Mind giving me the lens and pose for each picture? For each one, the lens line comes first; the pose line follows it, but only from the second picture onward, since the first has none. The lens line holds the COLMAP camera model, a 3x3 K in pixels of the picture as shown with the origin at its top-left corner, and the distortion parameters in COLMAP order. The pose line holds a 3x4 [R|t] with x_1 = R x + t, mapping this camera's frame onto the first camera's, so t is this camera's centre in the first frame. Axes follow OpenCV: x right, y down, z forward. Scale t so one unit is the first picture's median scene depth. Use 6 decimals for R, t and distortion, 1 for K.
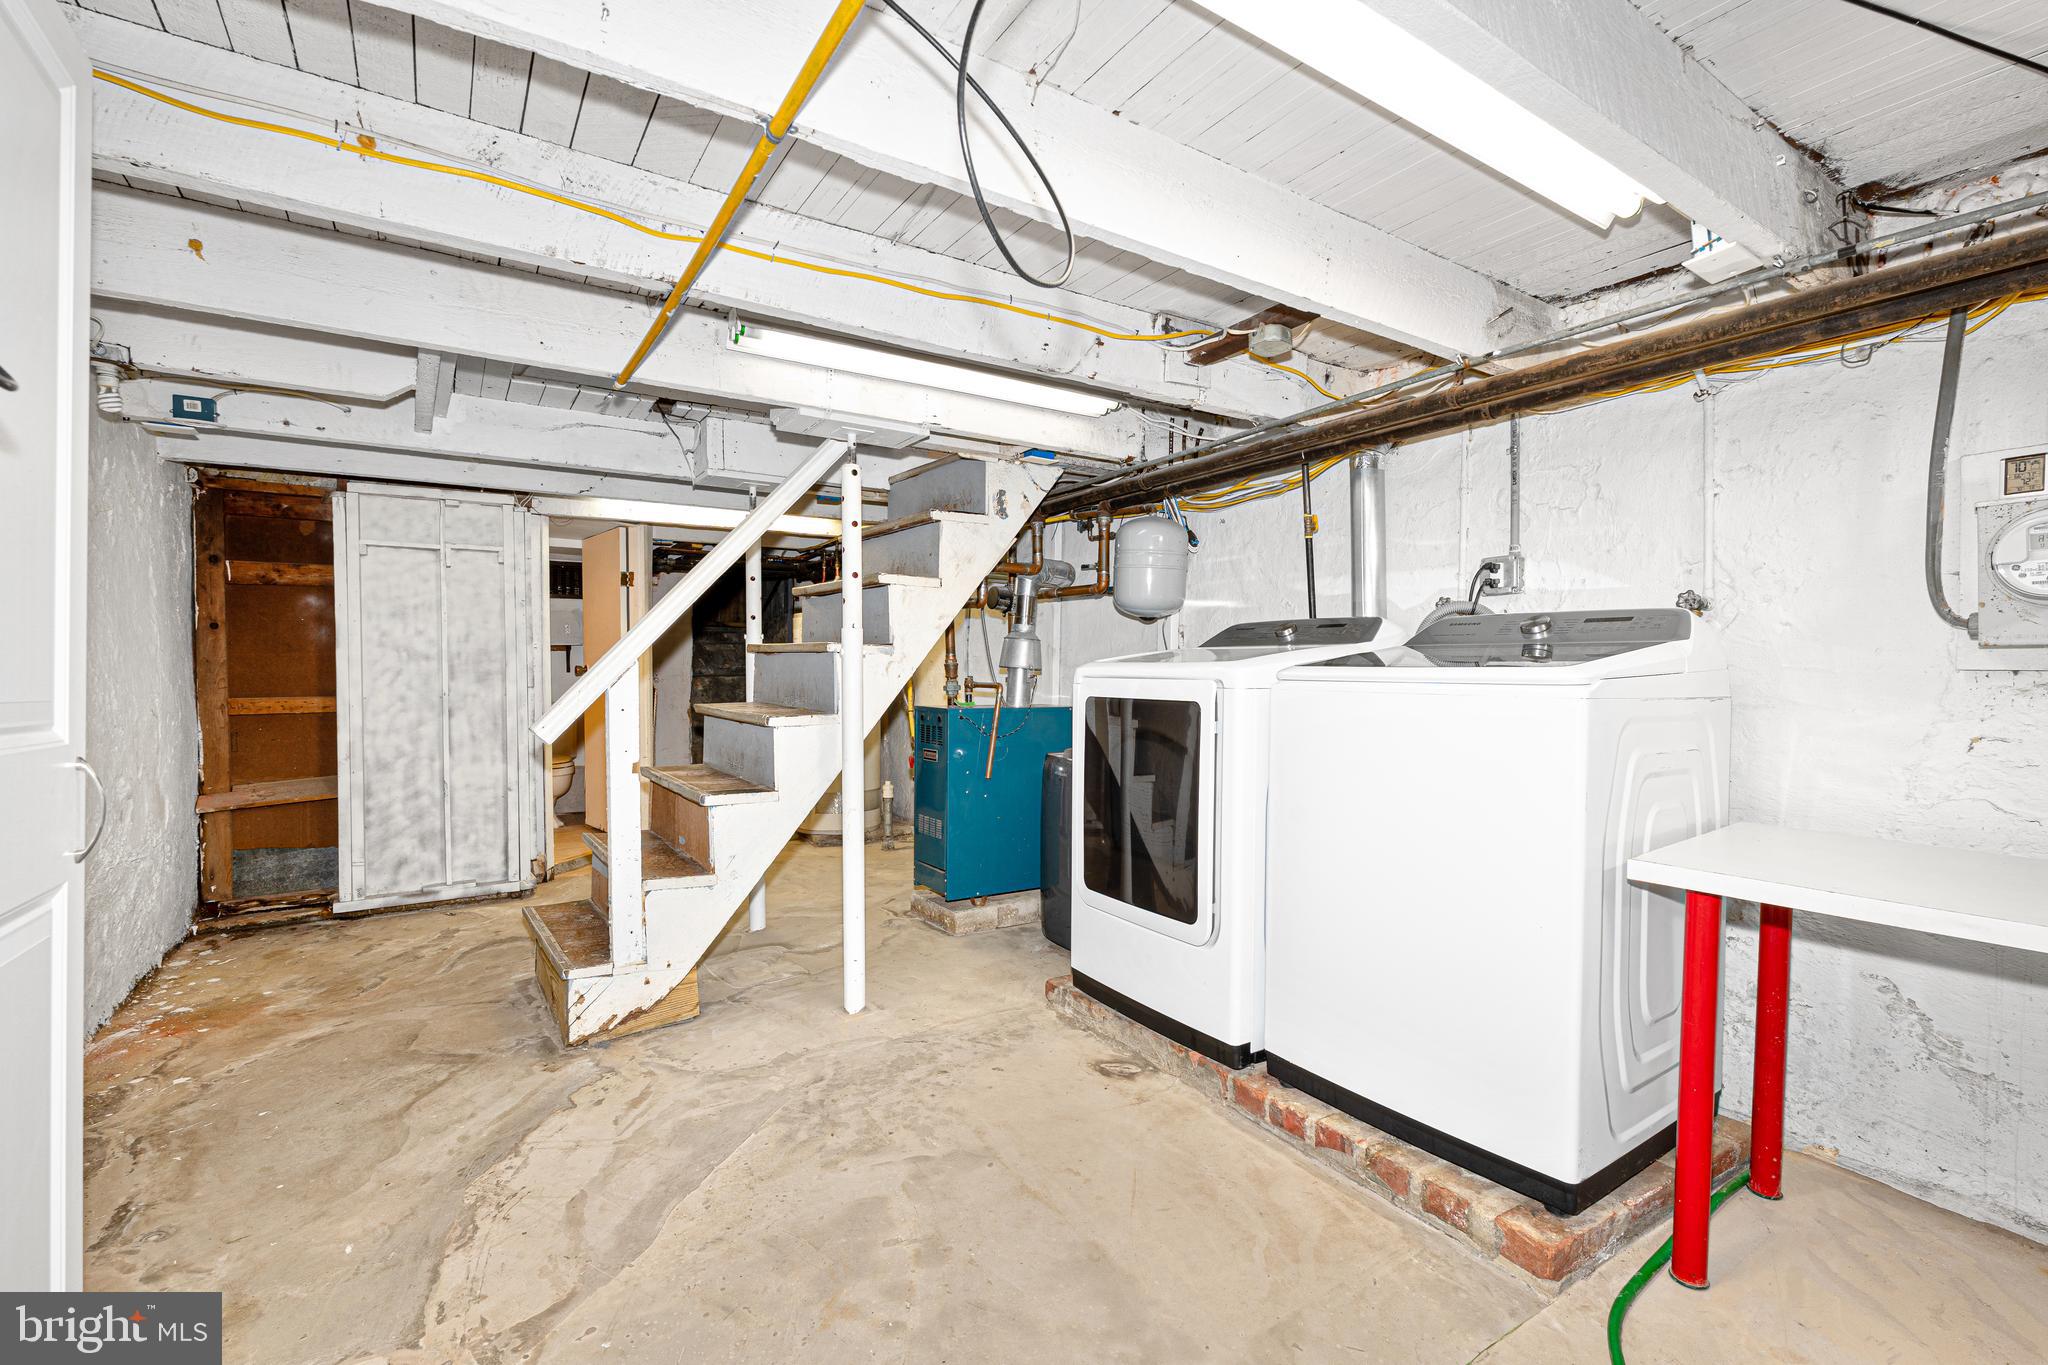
lens RADIAL K [[917.9, 0, 1021.9], [0, 917.9, 678.8], [0, 0, 1]] dist [-0.003992, 0.001515]
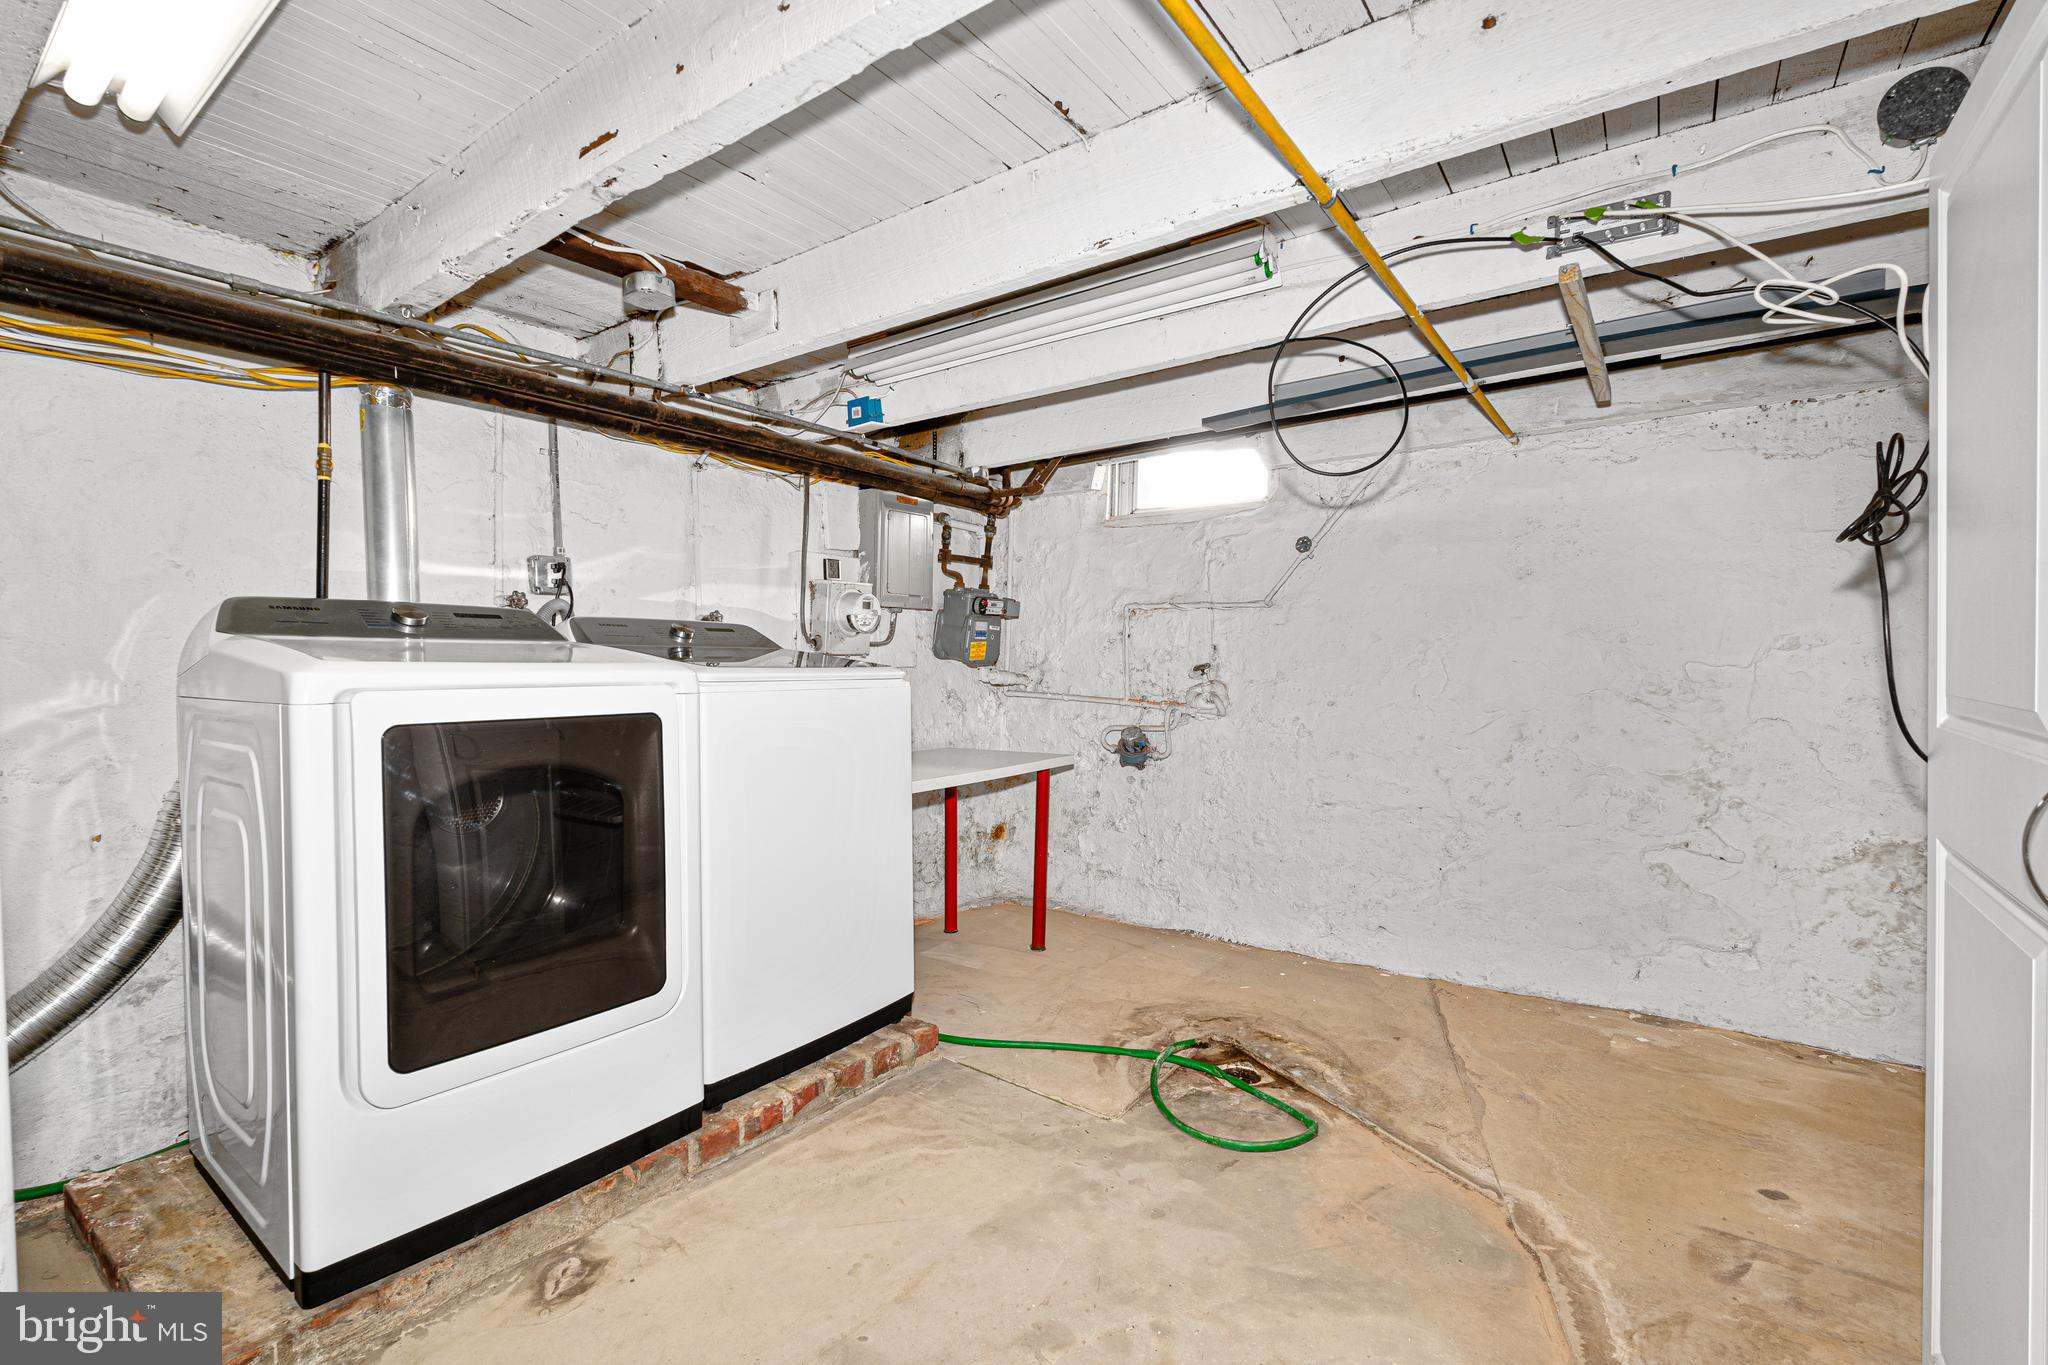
lens RADIAL K [[917.9, 0, 1018.5], [0, 917.9, 680.4], [0, 0, 1]] dist [-0.003992, 0.001515]
pose [[-0.374739, -0.018545, 0.926945, -0.698884], [0.012334, 0.999612, 0.024985, -0.020026], [-0.927048, 0.020796, -0.374365, 1.054858]]
